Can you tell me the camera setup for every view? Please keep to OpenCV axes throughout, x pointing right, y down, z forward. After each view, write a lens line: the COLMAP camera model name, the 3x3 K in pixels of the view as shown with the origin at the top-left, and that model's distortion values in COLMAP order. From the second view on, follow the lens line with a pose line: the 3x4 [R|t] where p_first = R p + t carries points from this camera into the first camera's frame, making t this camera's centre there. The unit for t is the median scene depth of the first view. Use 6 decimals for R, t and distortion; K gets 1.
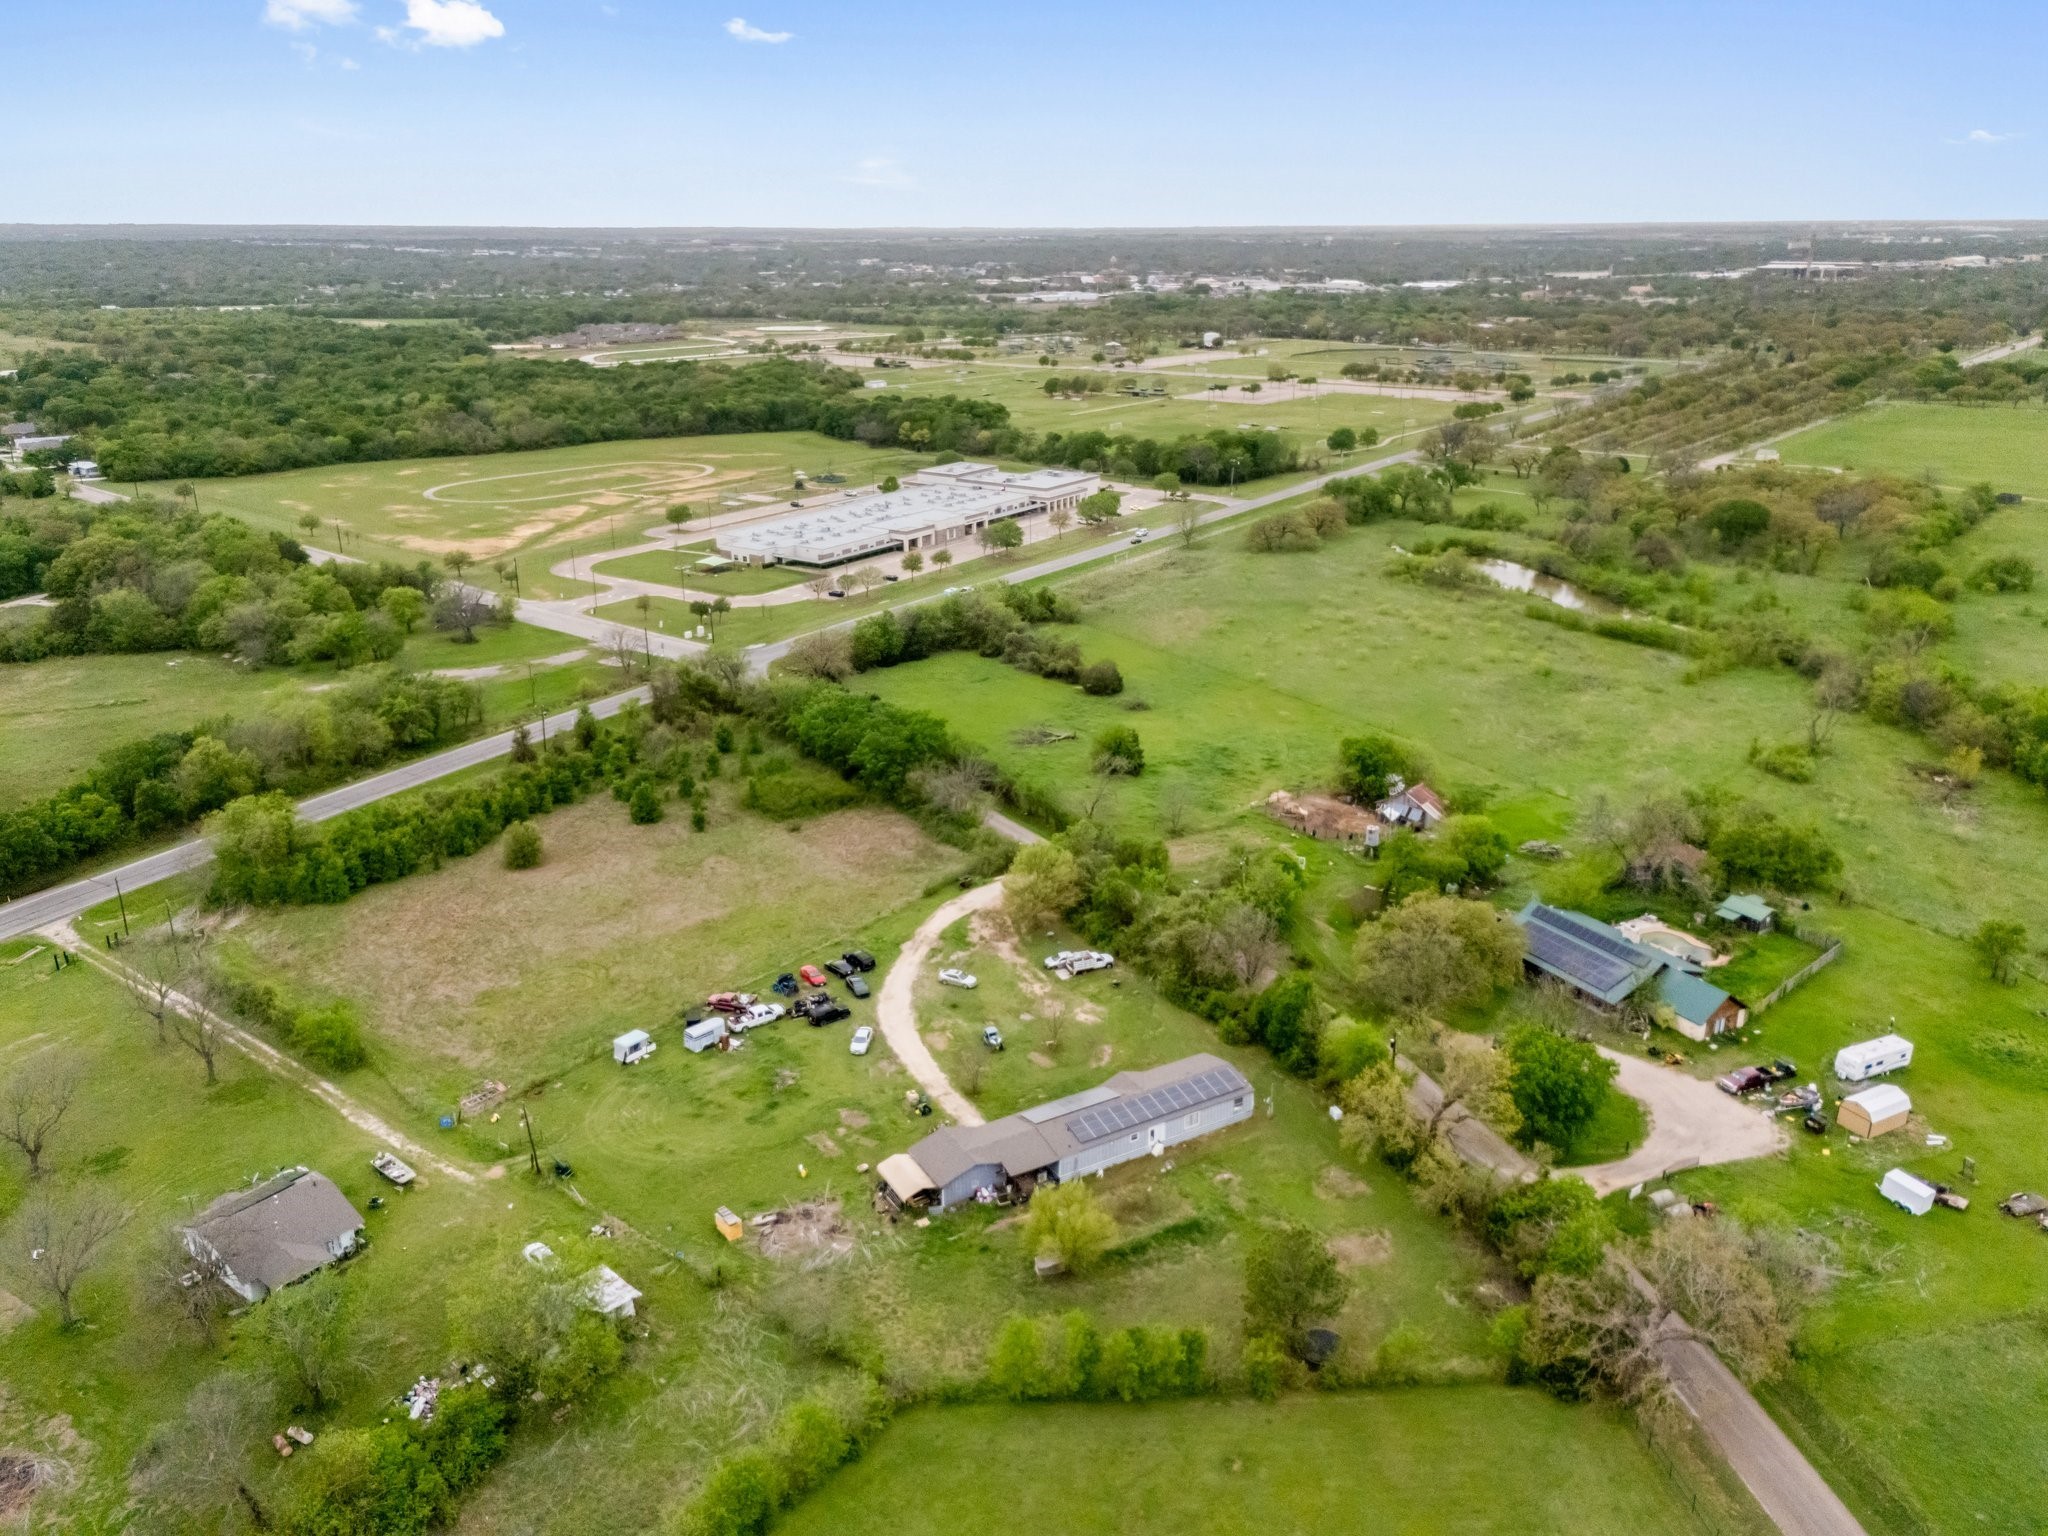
lens RADIAL K [[1504.1, 0, 1024.0], [0, 1504.1, 768.0], [0, 0, 1]] dist [0.085512, -0.076121]
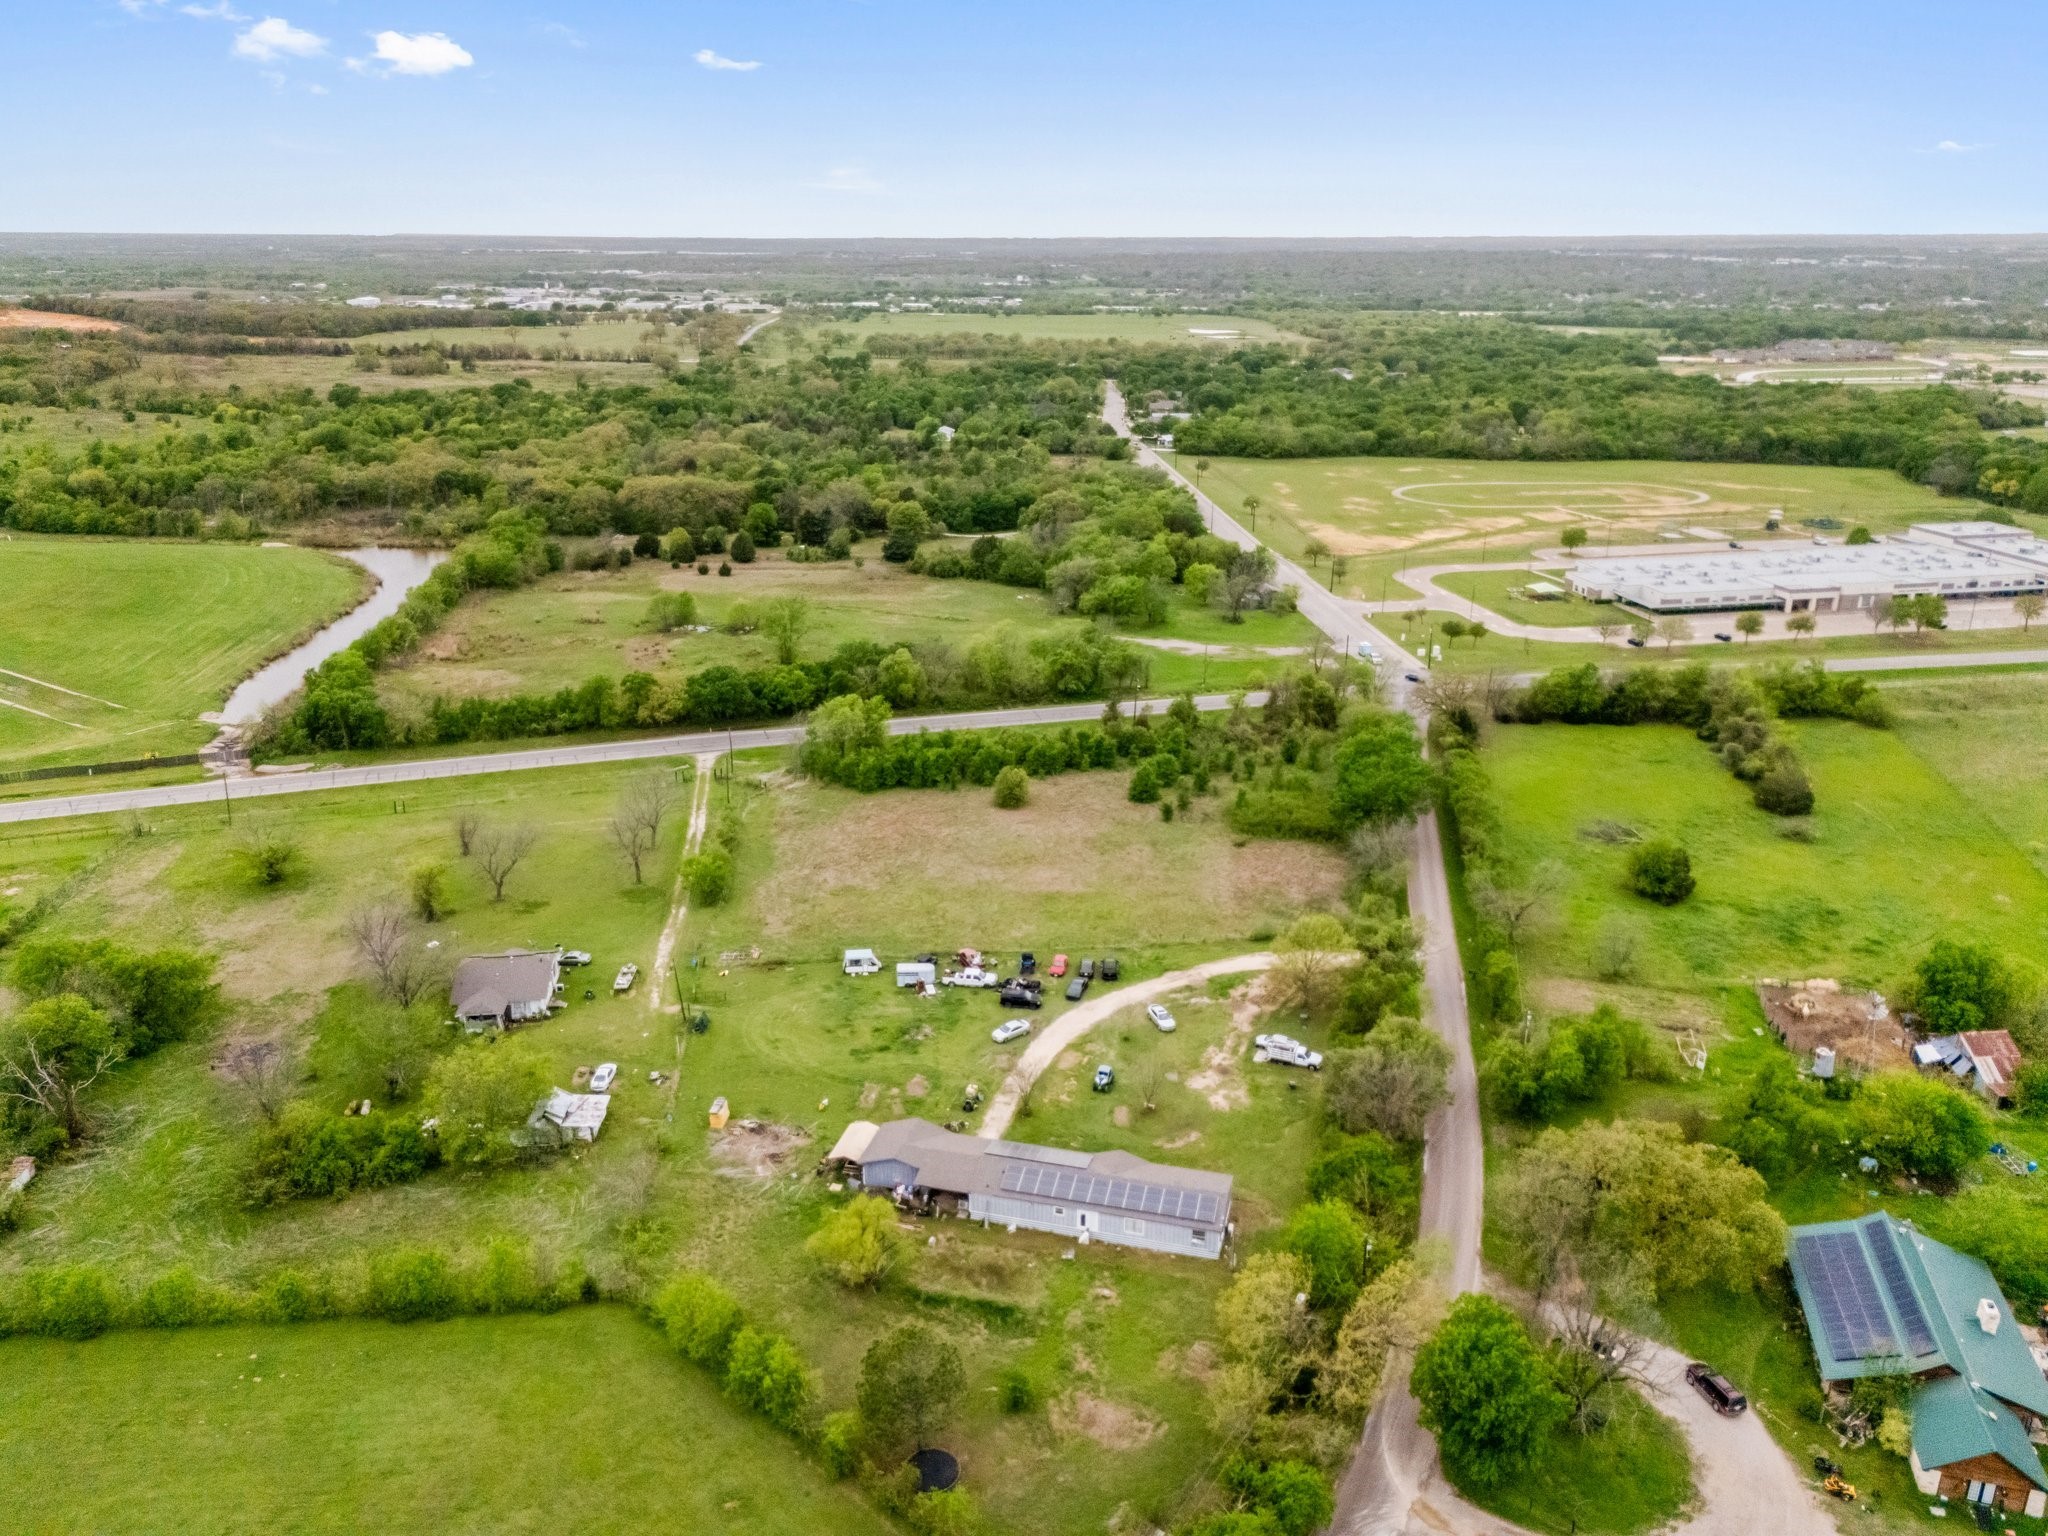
lens RADIAL K [[1500.0, 0, 1044.3], [0, 1500.0, 758.6], [0, 0, 1]] dist [0.085407, -0.072256]
pose [[0.712922, 0.235532, -0.660505, 0.435367], [-0.242449, 0.966607, 0.082998, -0.071030], [0.657998, 0.100968, 0.746220, 0.191842]]
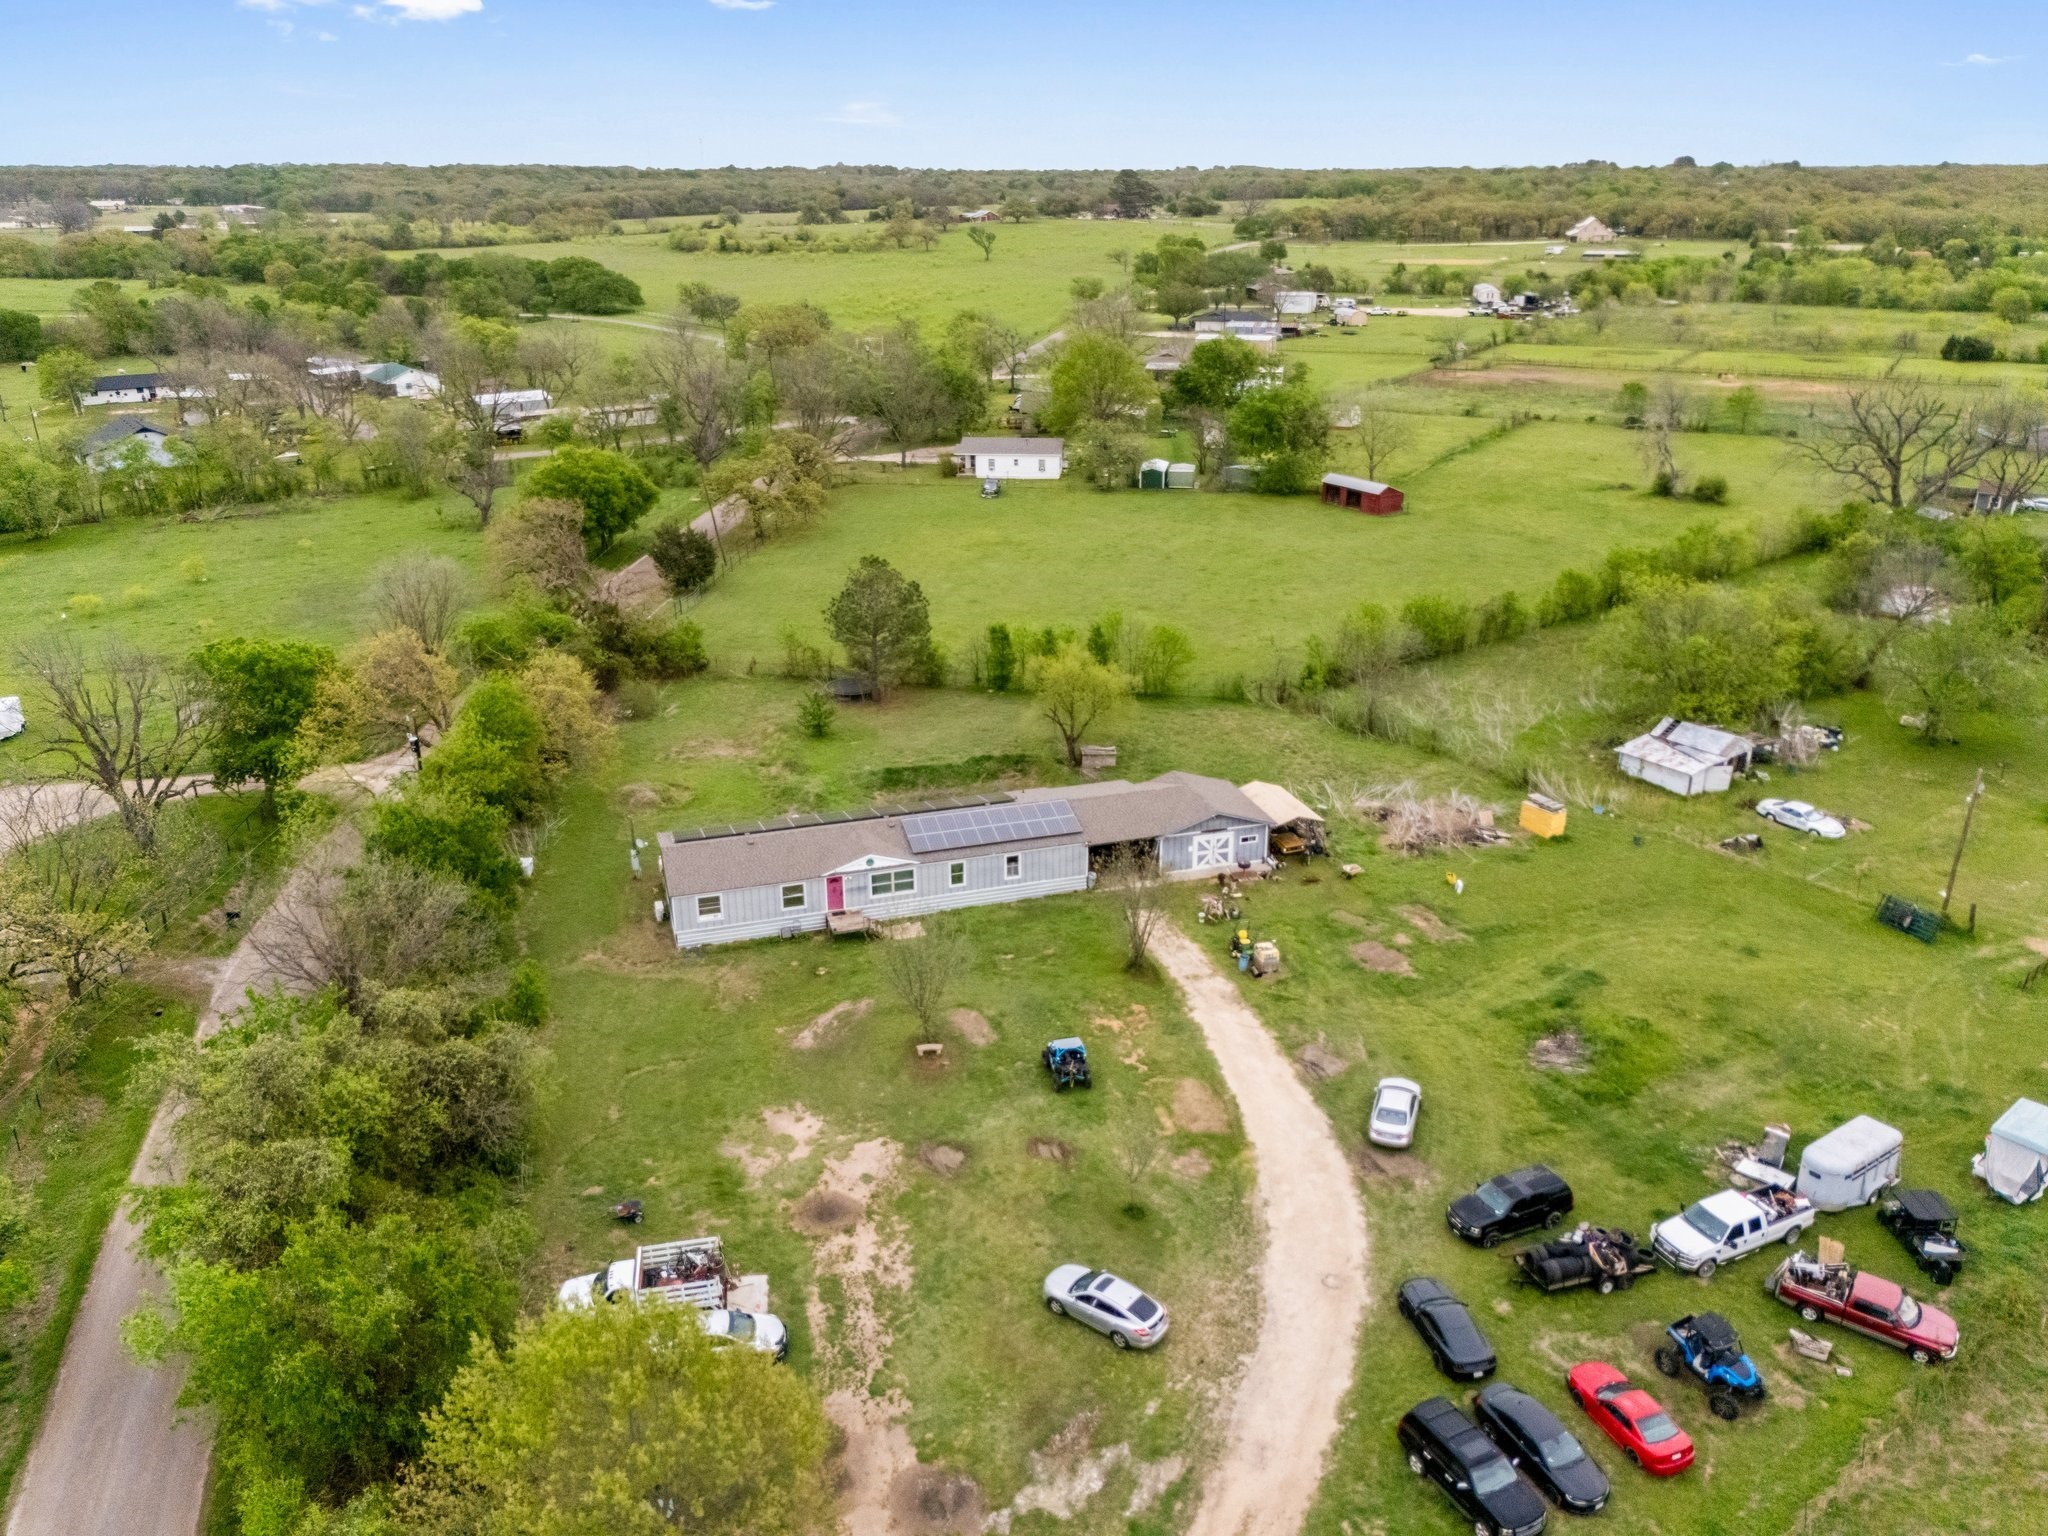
lens RADIAL K [[1504.1, 0, 1024.0], [0, 1504.1, 768.0], [0, 0, 1]] dist [0.085512, -0.076121]
pose [[-0.973640, -0.072756, 0.216177, -0.074820], [0.088423, 0.753252, 0.651761, -0.121309], [-0.210256, 0.653695, -0.726963, 1.010467]]
